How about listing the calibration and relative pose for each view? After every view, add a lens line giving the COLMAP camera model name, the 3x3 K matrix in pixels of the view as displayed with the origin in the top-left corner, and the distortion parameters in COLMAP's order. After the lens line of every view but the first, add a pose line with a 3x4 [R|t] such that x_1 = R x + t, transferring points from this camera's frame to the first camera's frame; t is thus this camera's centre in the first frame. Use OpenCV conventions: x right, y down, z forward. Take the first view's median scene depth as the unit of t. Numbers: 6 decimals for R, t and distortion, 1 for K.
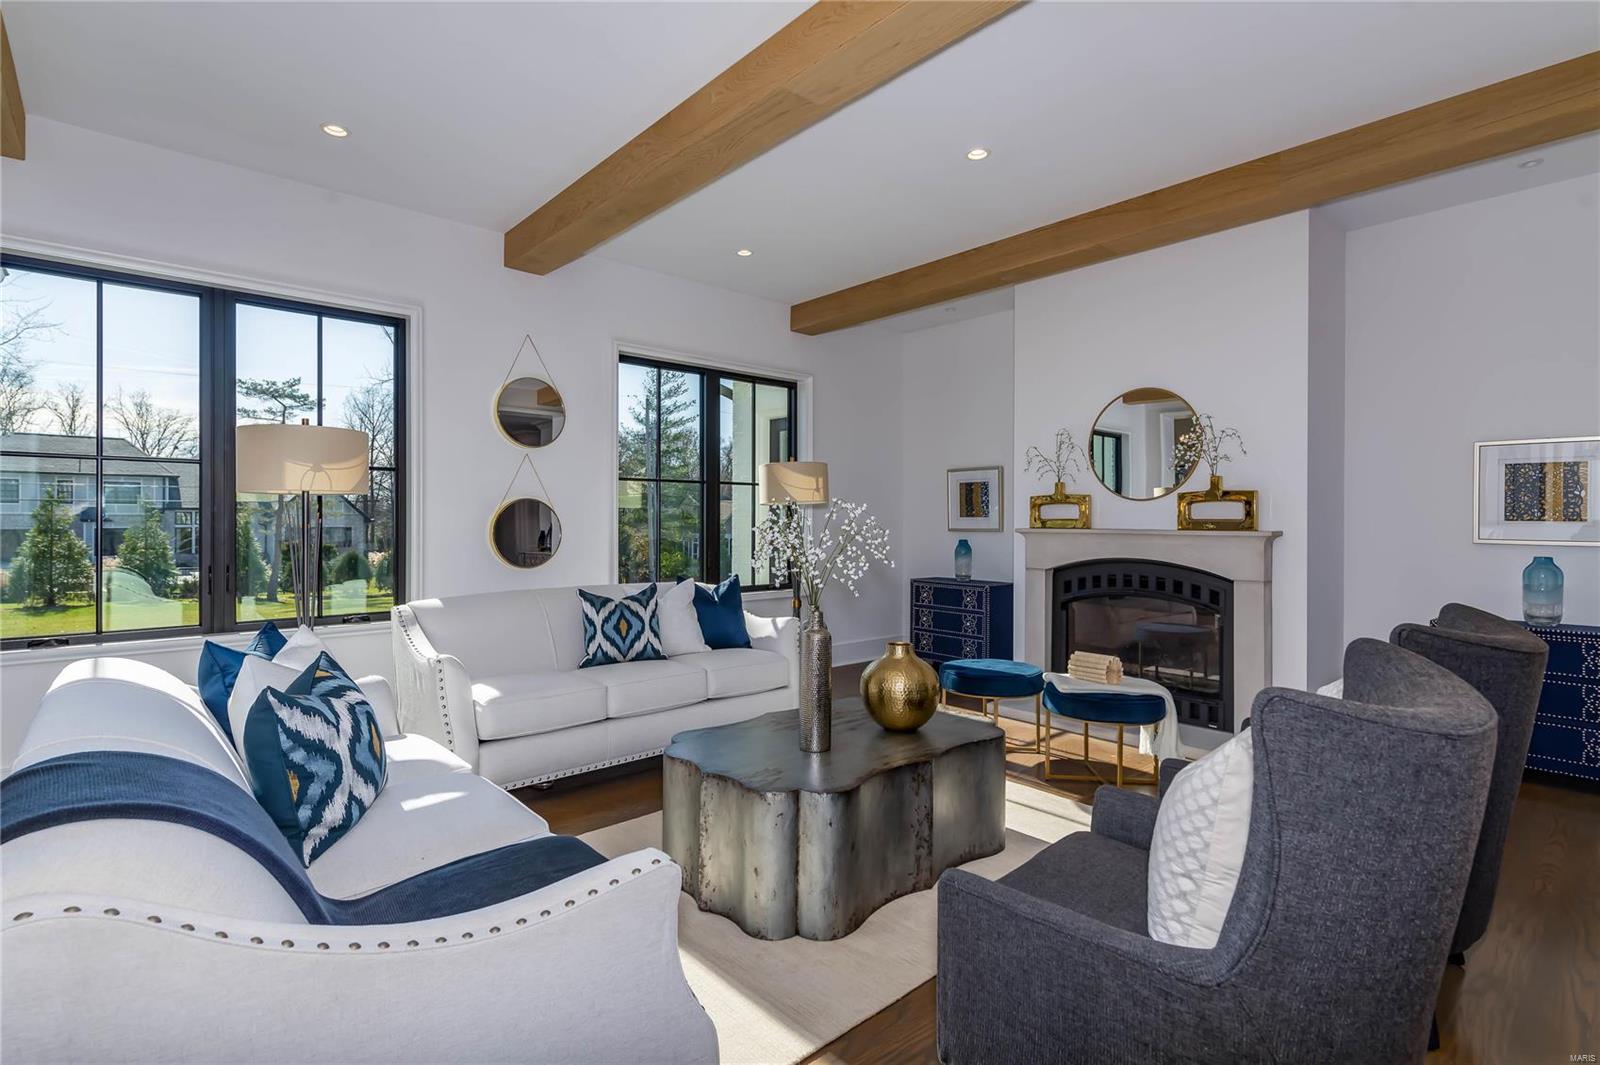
lens RADIAL K [[761.3, 0, 793.7], [0, 761.3, 523.5], [0, 0, 1]] dist [0.003449, -0.000058]
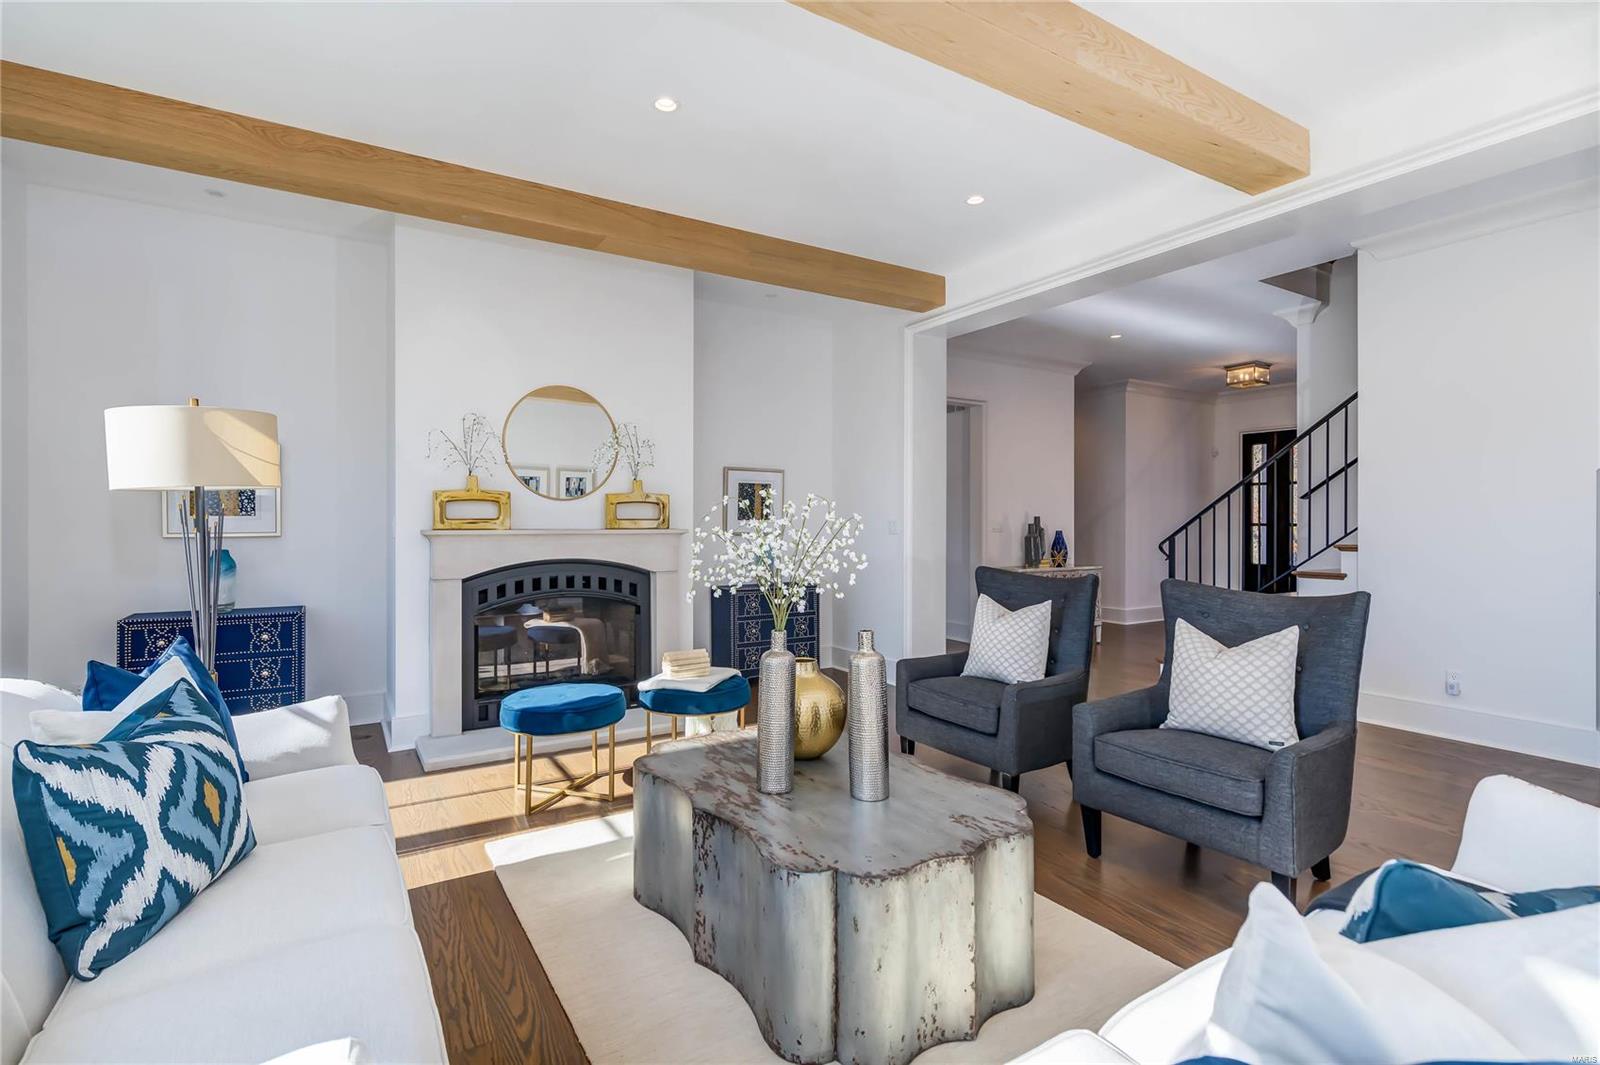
lens RADIAL K [[761.3, 0, 793.7], [0, 761.3, 523.5], [0, 0, 1]] dist [0.003449, -0.000058]
pose [[0.163393, -0.004939, 0.986549, -0.521655], [0.003416, 0.999984, 0.004441, -0.004359], [-0.986555, 0.002644, 0.163408, 0.609091]]
